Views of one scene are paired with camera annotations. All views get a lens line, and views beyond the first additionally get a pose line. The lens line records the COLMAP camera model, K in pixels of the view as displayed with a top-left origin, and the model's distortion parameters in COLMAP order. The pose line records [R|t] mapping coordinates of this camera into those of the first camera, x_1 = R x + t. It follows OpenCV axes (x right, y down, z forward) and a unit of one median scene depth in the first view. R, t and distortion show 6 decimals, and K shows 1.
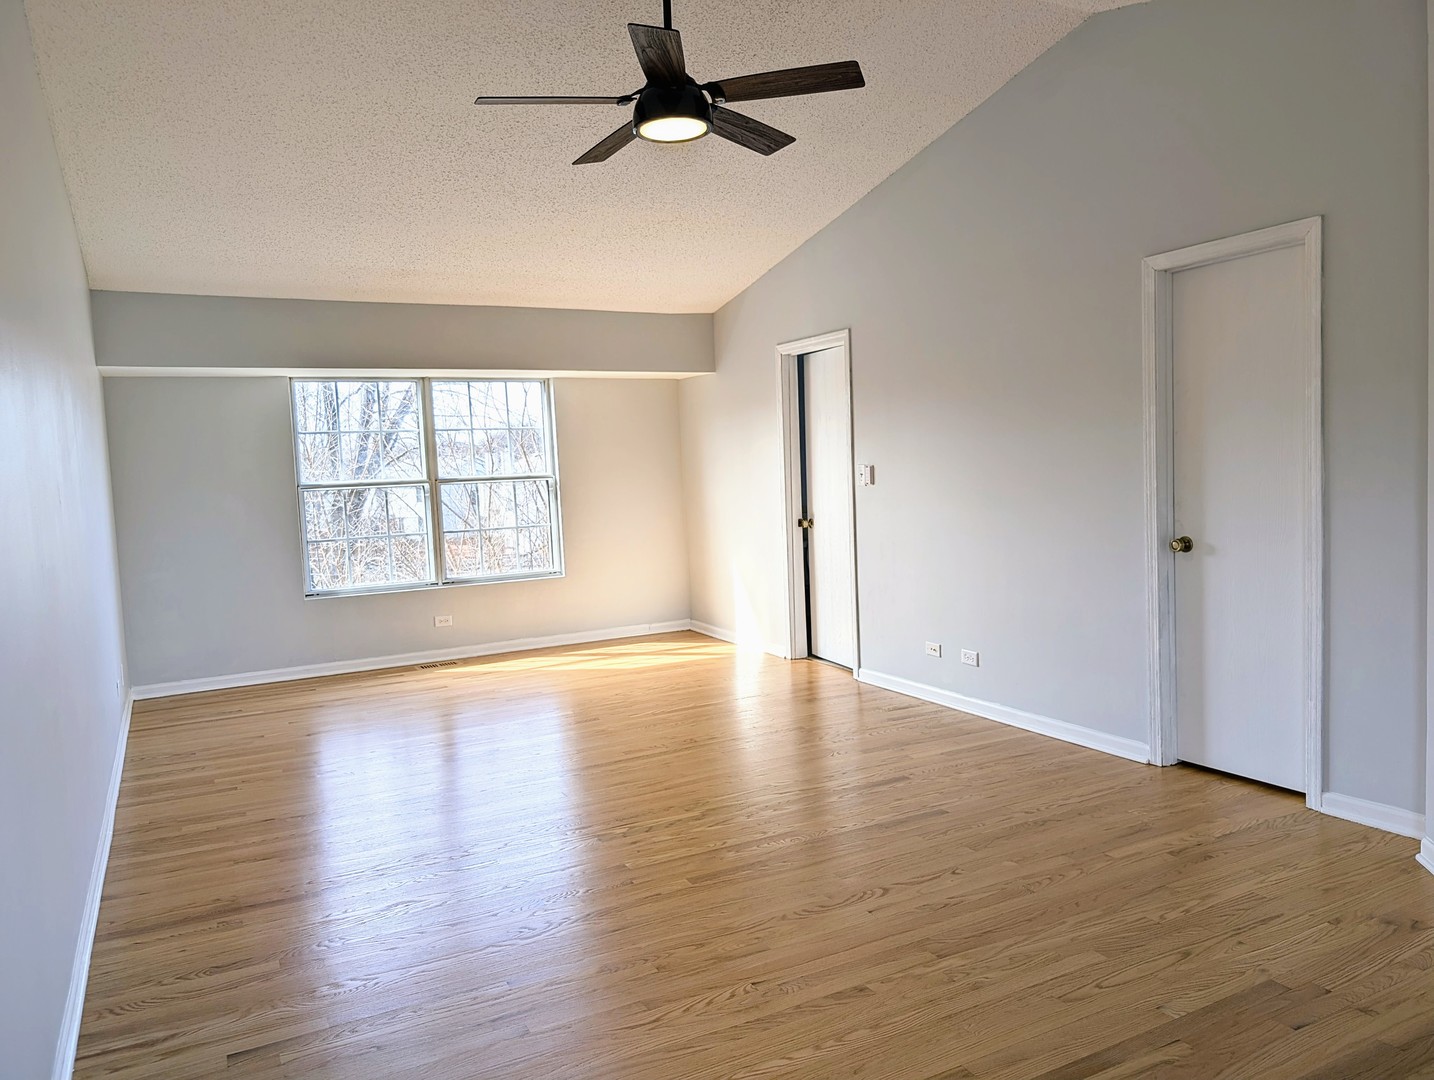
lens RADIAL K [[1033.5, 0, 718.0], [0, 1033.5, 540.6], [0, 0, 1]] dist [0.001534, -0.003134]
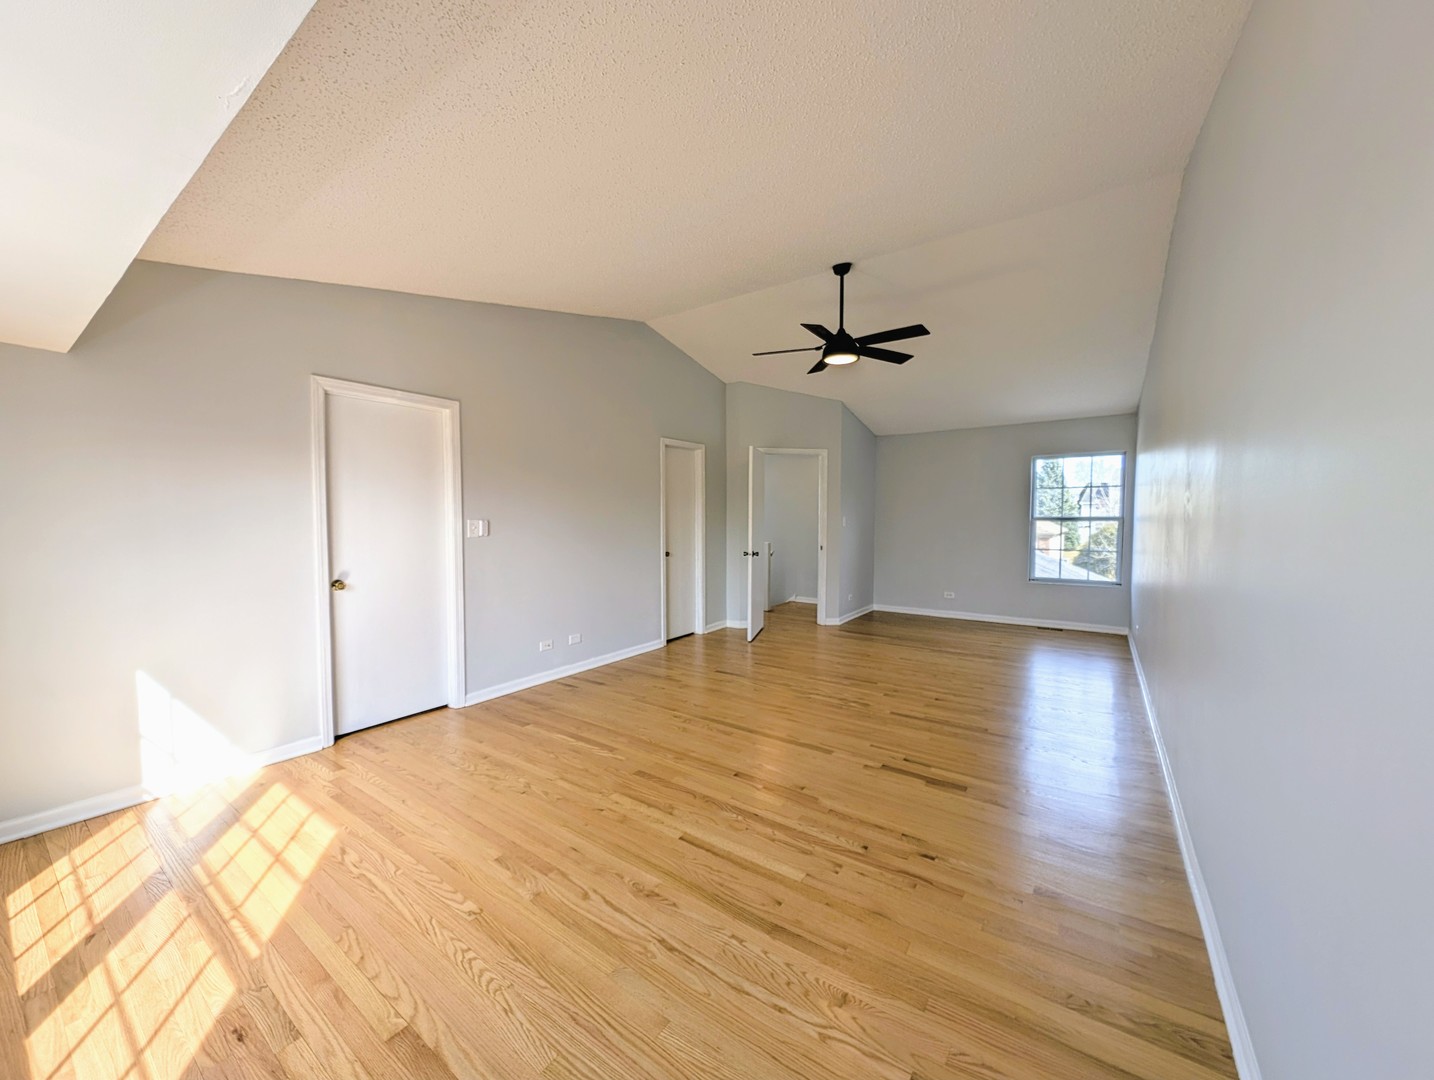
lens RADIAL K [[535.9, 0, 718.1], [0, 535.9, 535.5], [0, 0, 1]] dist [0.007166, -0.001586]
pose [[-0.449164, 0.004404, 0.893439, -0.726102], [0.084551, 0.995710, 0.037599, -0.073291], [-0.889440, 0.092429, -0.447609, 1.368428]]
